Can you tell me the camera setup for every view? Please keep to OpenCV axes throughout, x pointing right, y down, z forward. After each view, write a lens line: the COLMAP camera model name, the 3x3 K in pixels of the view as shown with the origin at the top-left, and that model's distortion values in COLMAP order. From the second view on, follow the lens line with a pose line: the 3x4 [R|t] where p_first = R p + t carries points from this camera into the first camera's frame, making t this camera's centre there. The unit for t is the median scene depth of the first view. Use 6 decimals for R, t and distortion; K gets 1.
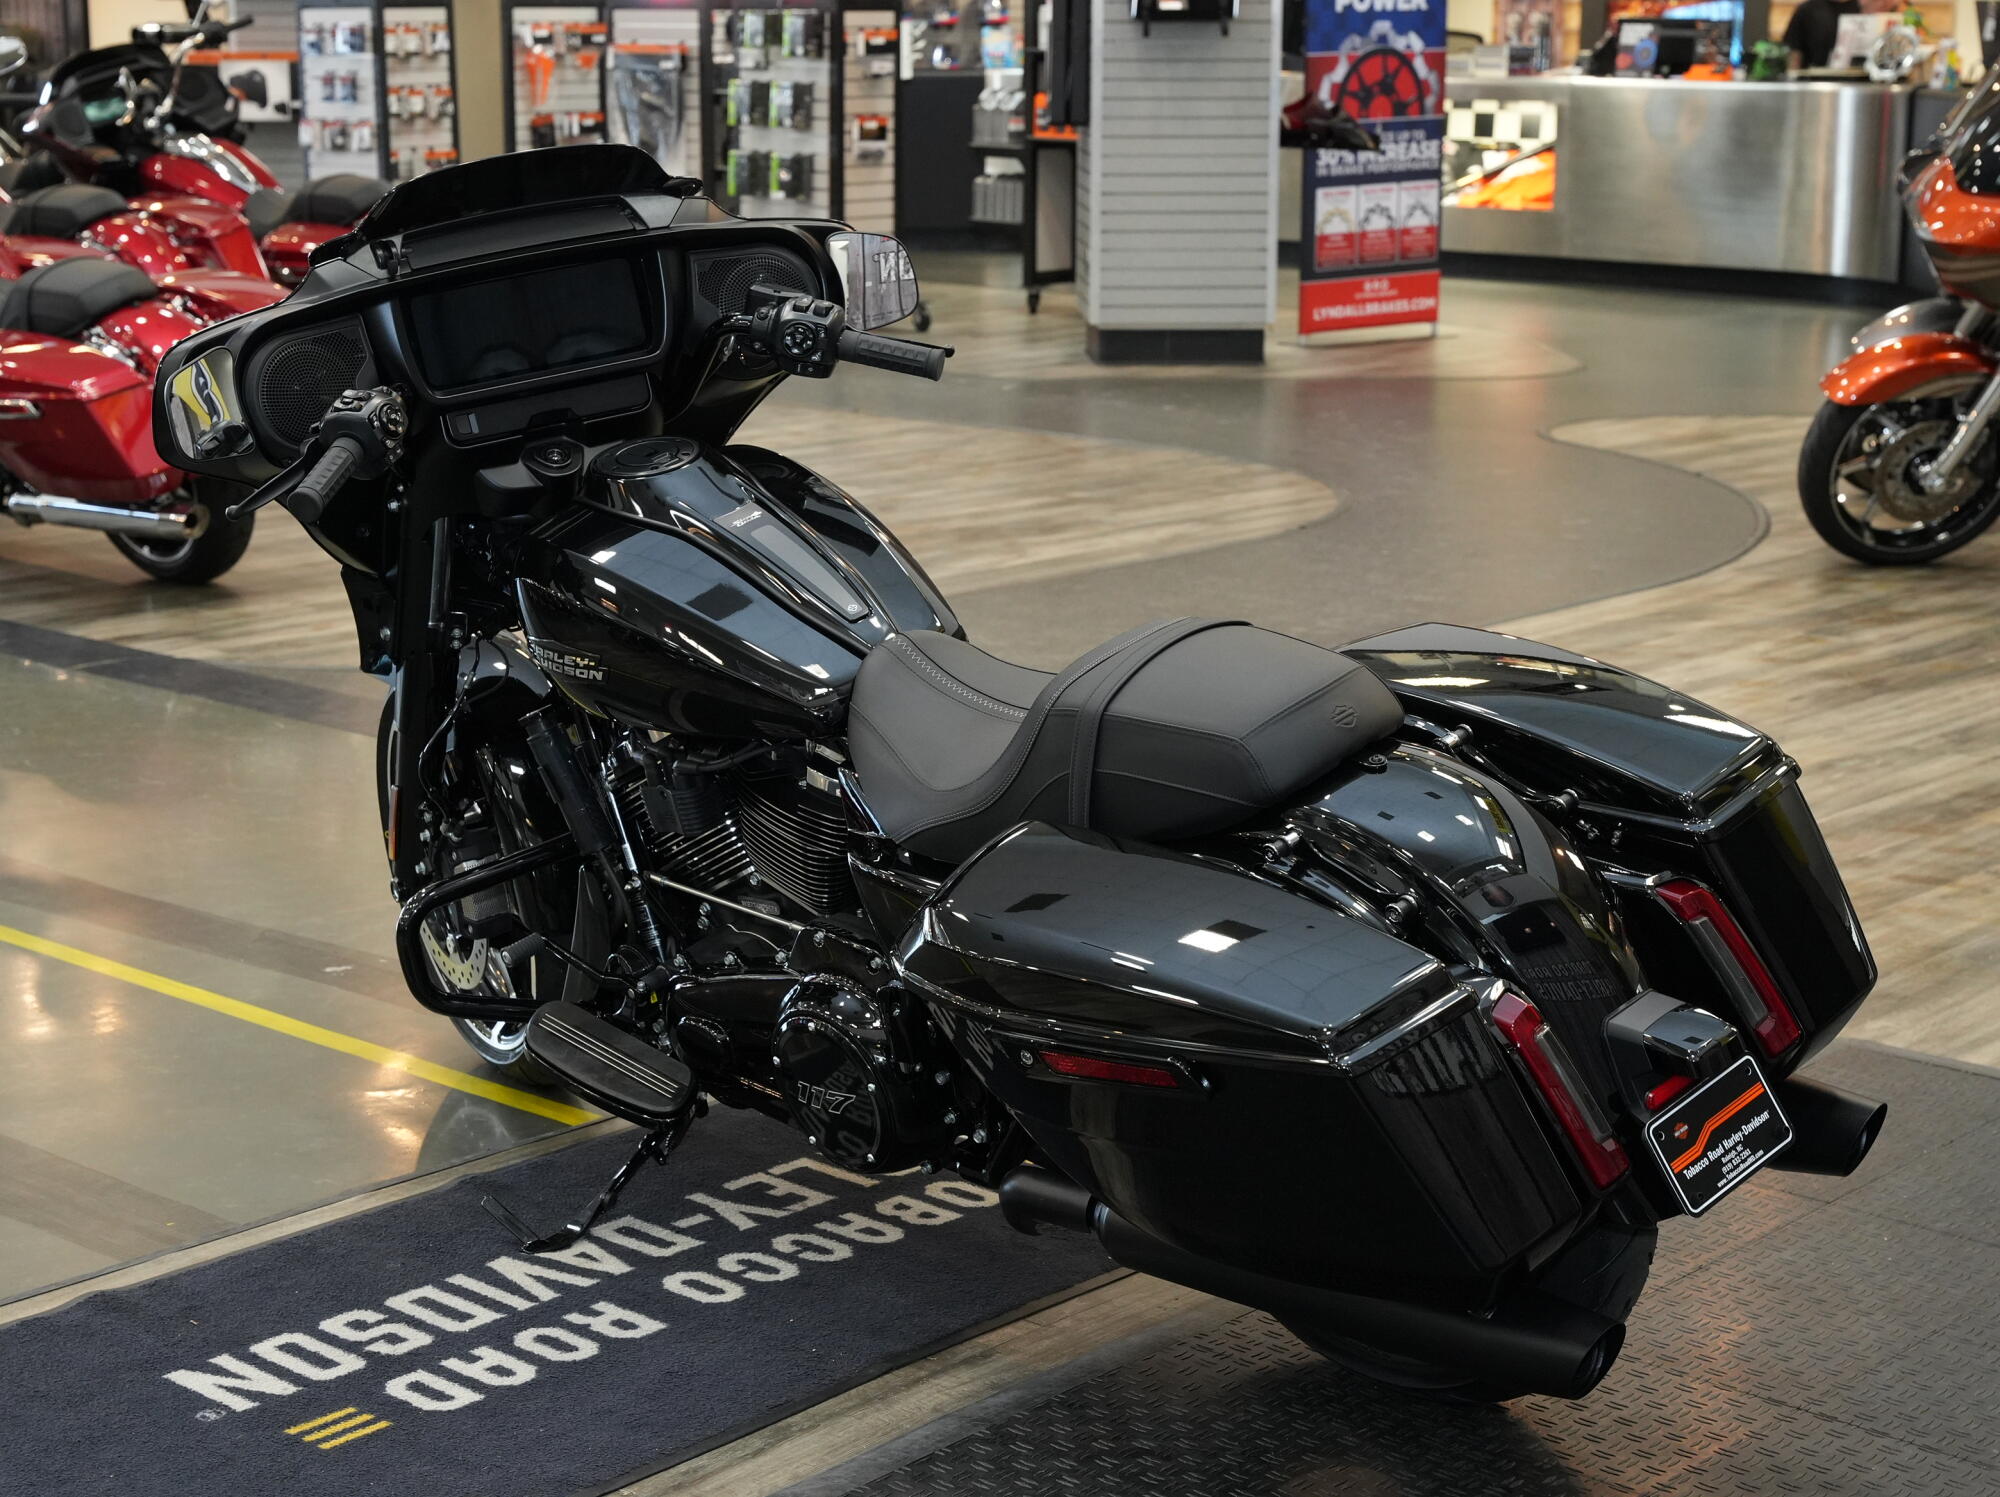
lens RADIAL K [[3493.5, 0, 1000.1], [0, 3493.5, 750.5], [0, 0, 1]] dist [0.001433, 0.000000]
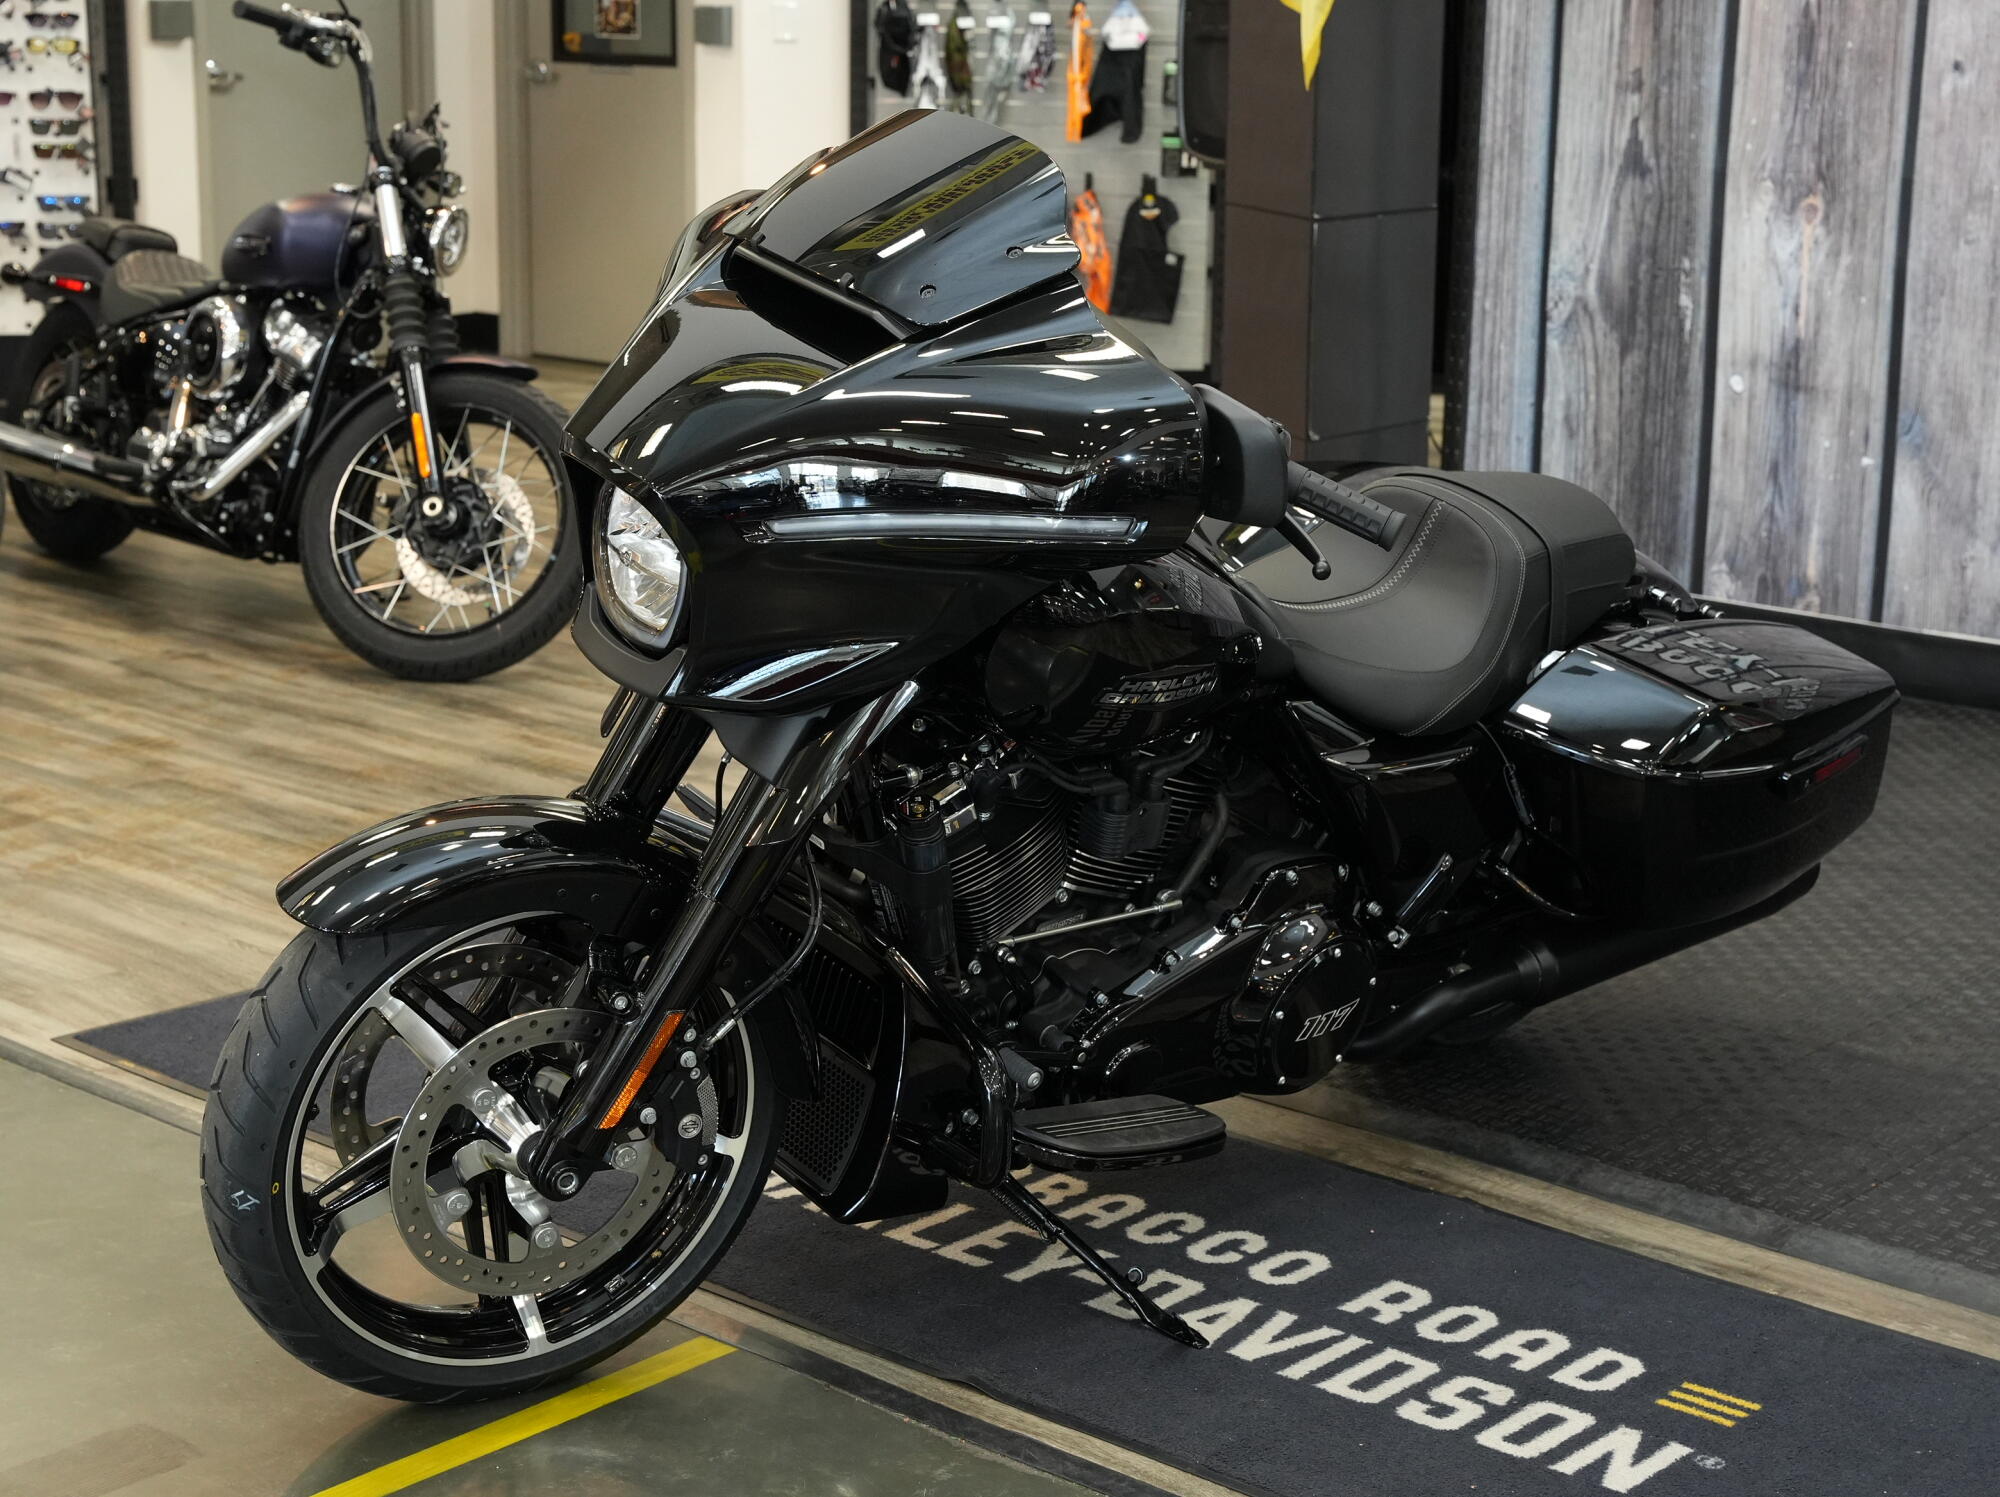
lens RADIAL K [[3395.6, 0, 987.1], [0, 3395.6, 752.7], [0, 0, 1]] dist [0.017488, 0.000000]
pose [[-0.016217, -0.236435, 0.971512, -0.955389], [0.199417, 0.951354, 0.234858, -0.218861], [-0.979781, 0.197545, 0.031721, 1.008829]]
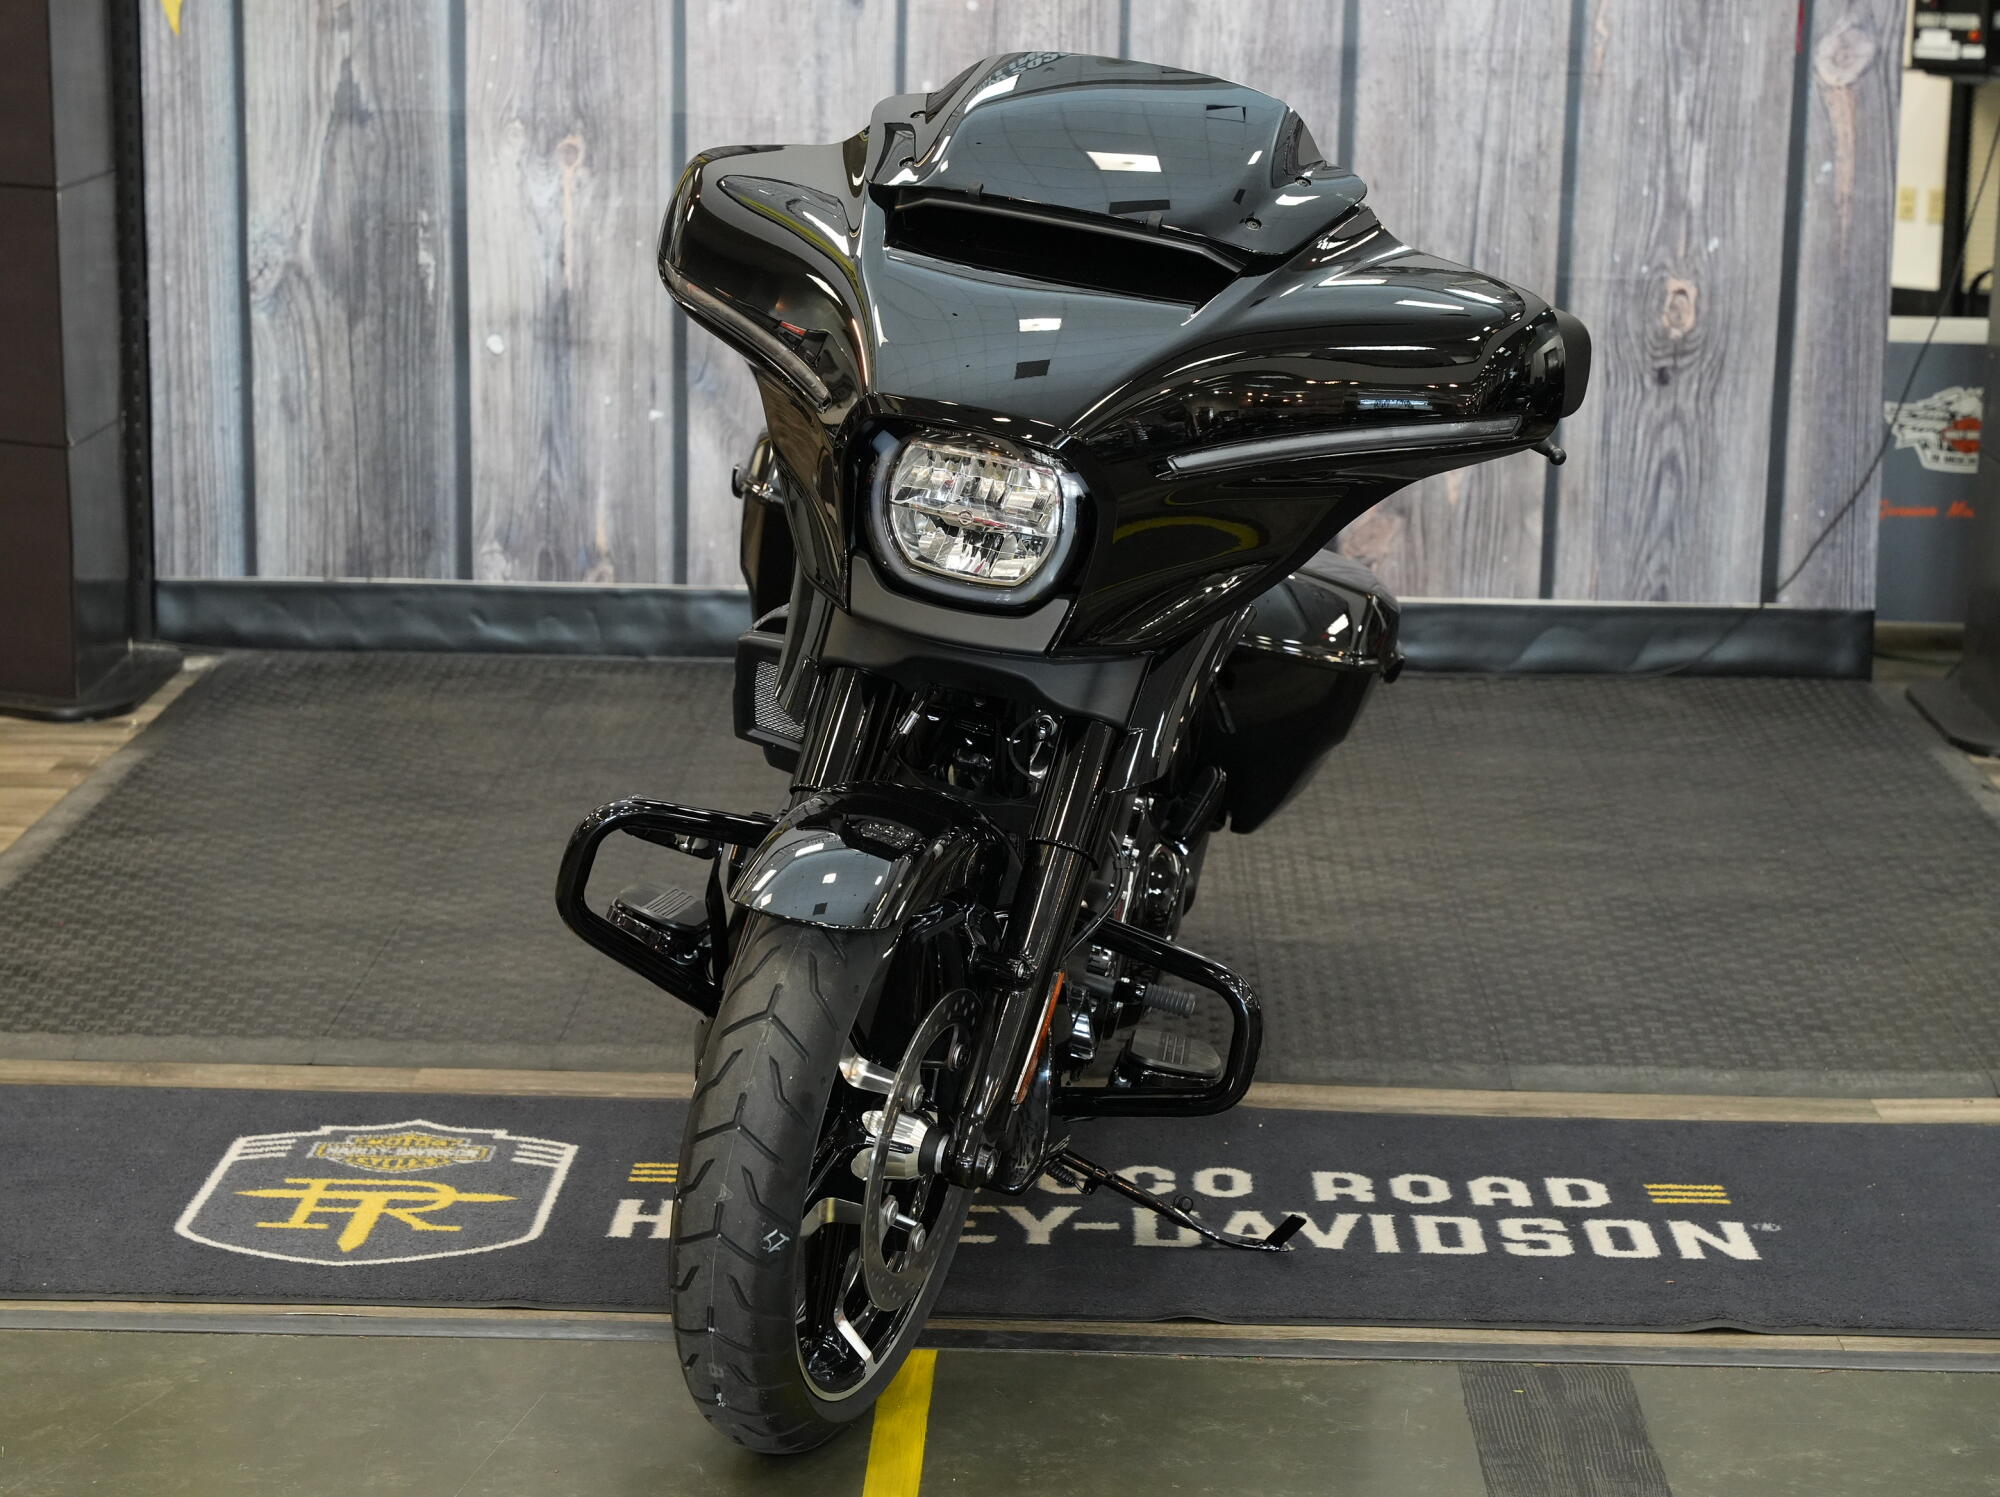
lens RADIAL K [[4360.3, 0, 990.1], [0, 4360.3, 755.9], [0, 0, 1]] dist [0.030567, 0.000000]
pose [[-0.649250, -0.161617, 0.743206, -0.923753], [0.148922, 0.931235, 0.332601, -0.372138], [-0.745853, 0.326621, -0.580536, 1.698684]]
